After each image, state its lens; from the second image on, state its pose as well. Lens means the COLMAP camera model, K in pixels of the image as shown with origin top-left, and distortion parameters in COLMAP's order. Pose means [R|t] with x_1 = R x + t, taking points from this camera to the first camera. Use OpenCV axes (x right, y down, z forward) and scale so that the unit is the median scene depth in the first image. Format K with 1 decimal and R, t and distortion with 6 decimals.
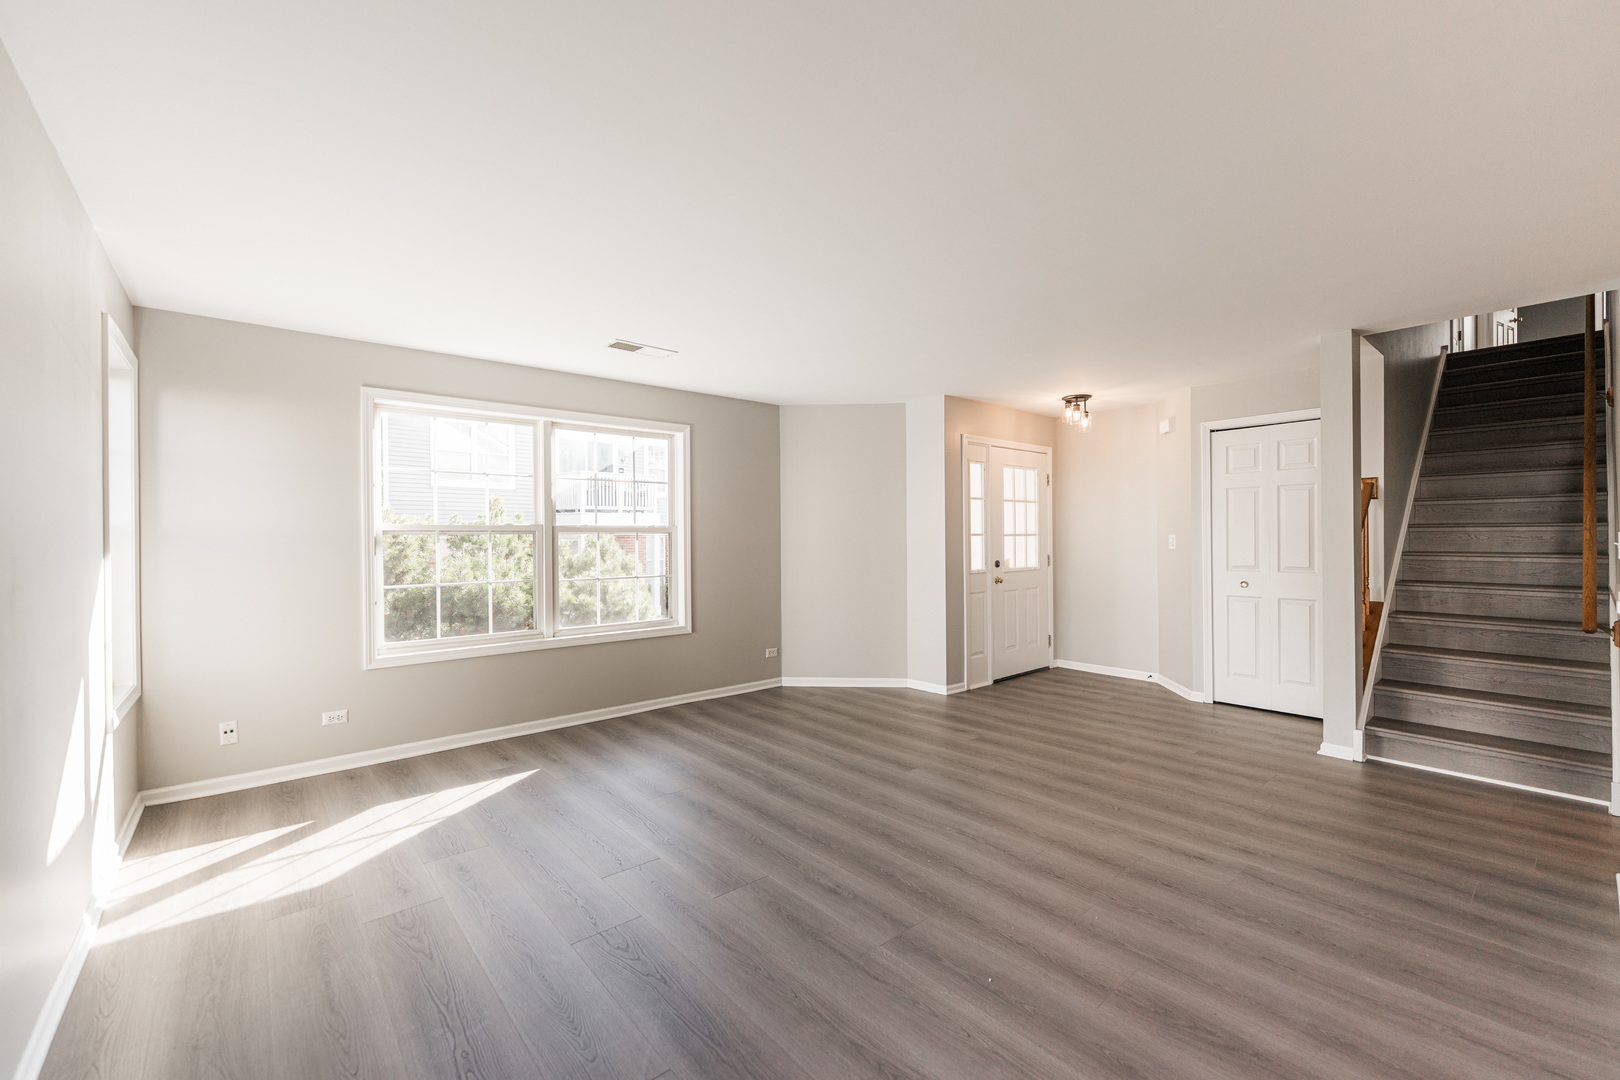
lens RADIAL K [[661.5, 0, 806.5], [0, 661.5, 542.7], [0, 0, 1]] dist [0.000406, -0.000005]
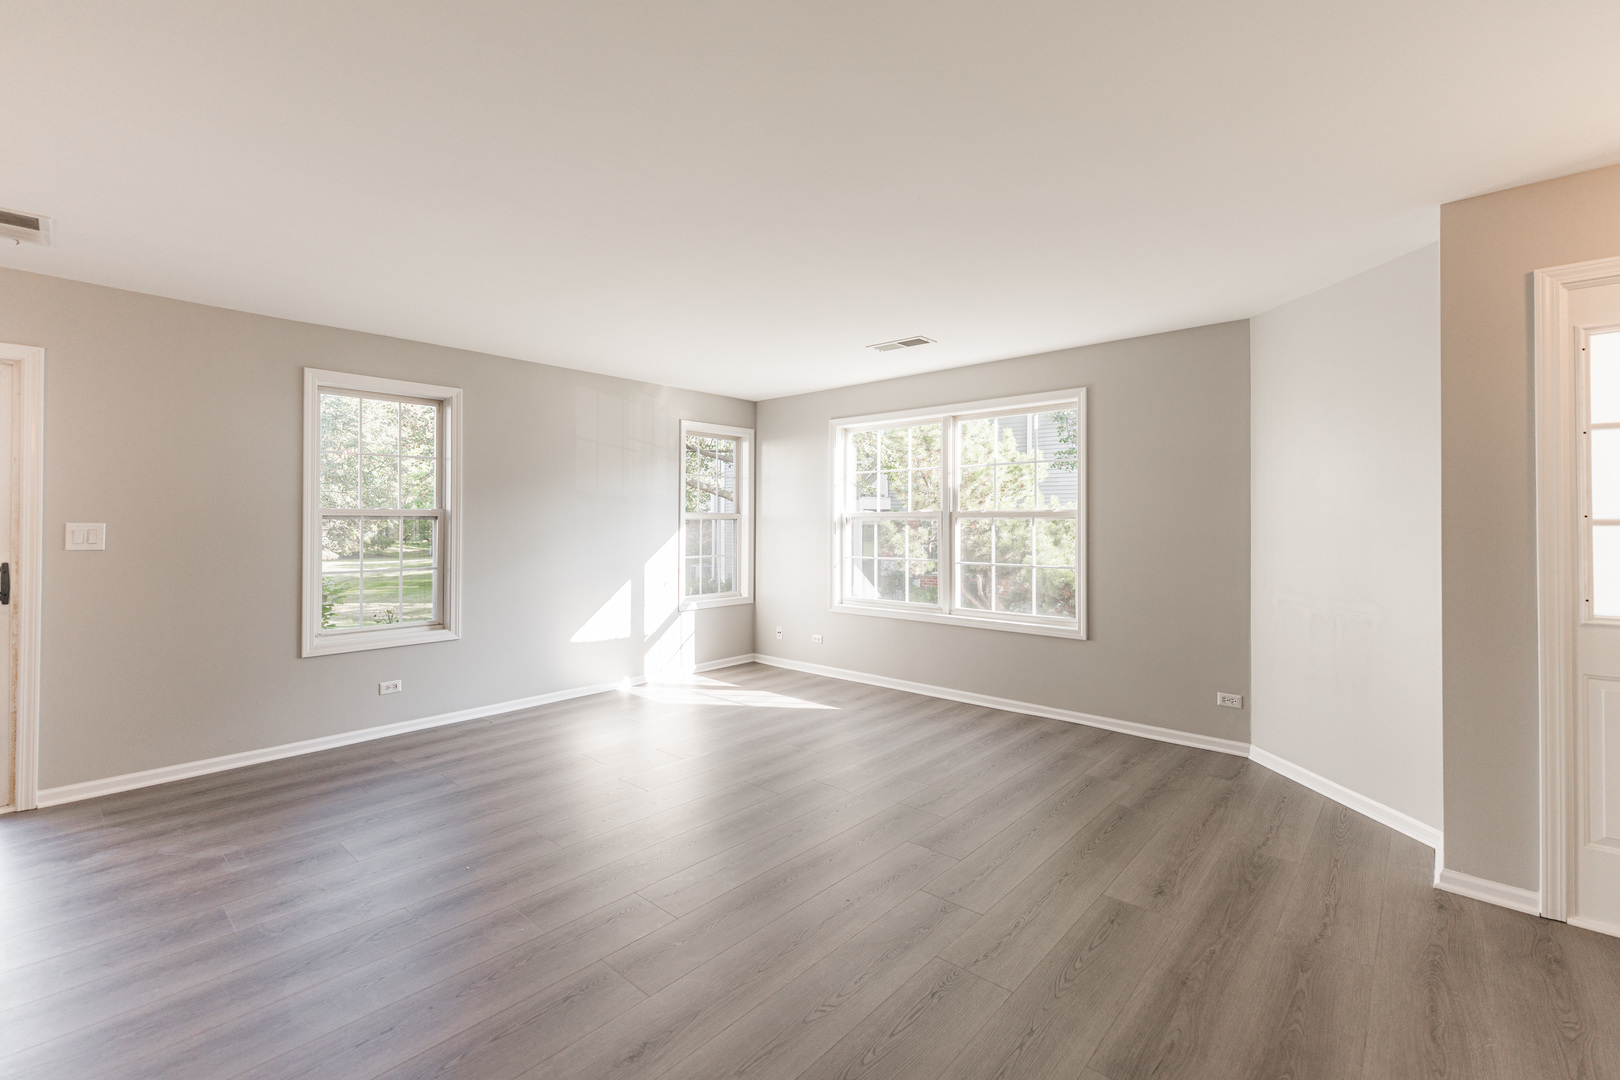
lens RADIAL K [[692.2, 0, 807.5], [0, 692.2, 520.2], [0, 0, 1]] dist [-0.001254, -0.000507]
pose [[0.141677, 0.004406, -0.989903, 0.681512], [-0.009309, 0.999952, 0.003118, -0.012551], [0.989869, 0.008773, 0.141711, 0.583076]]
